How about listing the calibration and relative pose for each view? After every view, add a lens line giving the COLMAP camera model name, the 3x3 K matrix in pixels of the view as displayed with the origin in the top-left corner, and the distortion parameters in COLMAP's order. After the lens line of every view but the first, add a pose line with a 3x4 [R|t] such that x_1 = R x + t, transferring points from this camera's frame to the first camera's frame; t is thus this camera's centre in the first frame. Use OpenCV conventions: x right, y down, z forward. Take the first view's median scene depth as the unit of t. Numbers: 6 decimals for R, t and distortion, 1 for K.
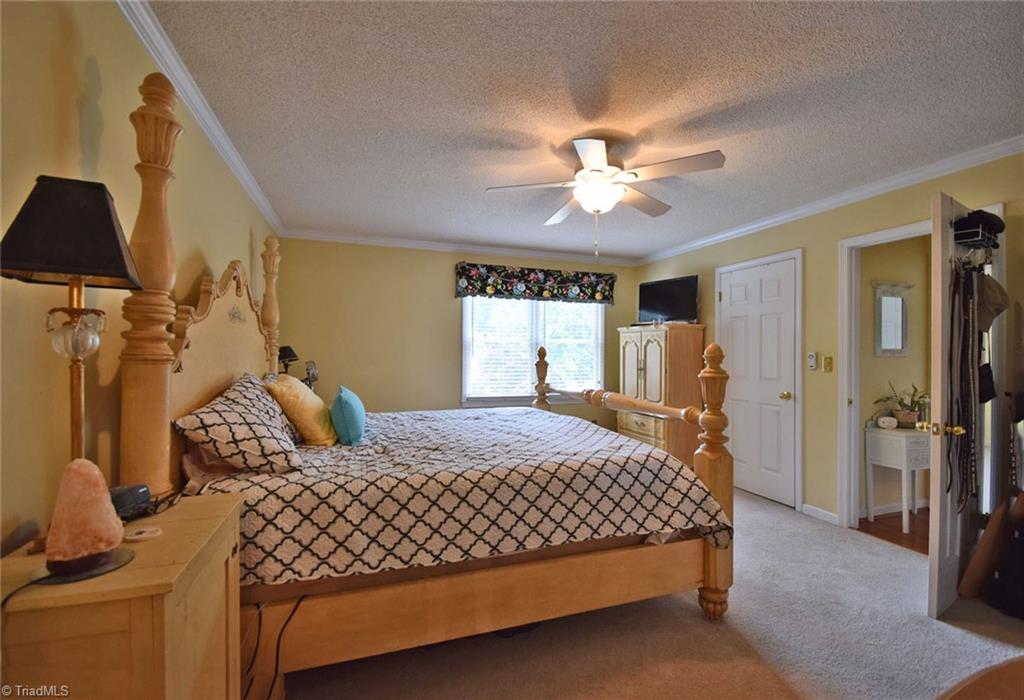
lens RADIAL K [[438.2, 0, 511.7], [0, 438.2, 353.2], [0, 0, 1]] dist [-0.011653, 0.000082]
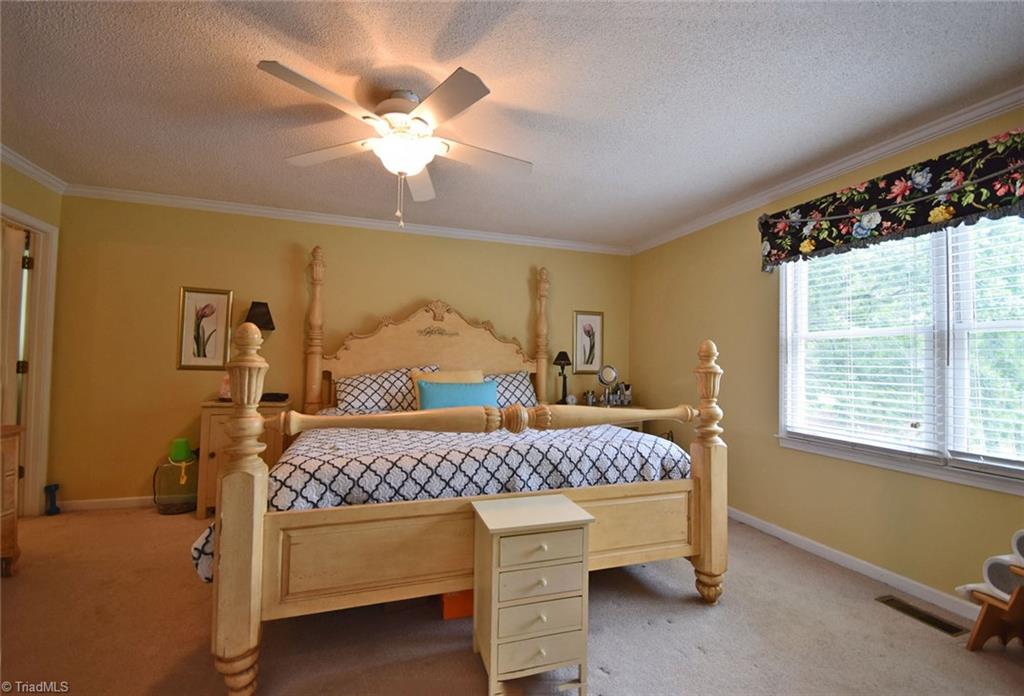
lens RADIAL K [[438.2, 0, 512.8], [0, 438.2, 348.0], [0, 0, 1]] dist [-0.011653, 0.000082]
pose [[-0.014001, -0.033153, -0.999352, 0.508187], [-0.018256, 0.999292, -0.032896, 0.013401], [0.999735, 0.017783, -0.014597, 0.620575]]
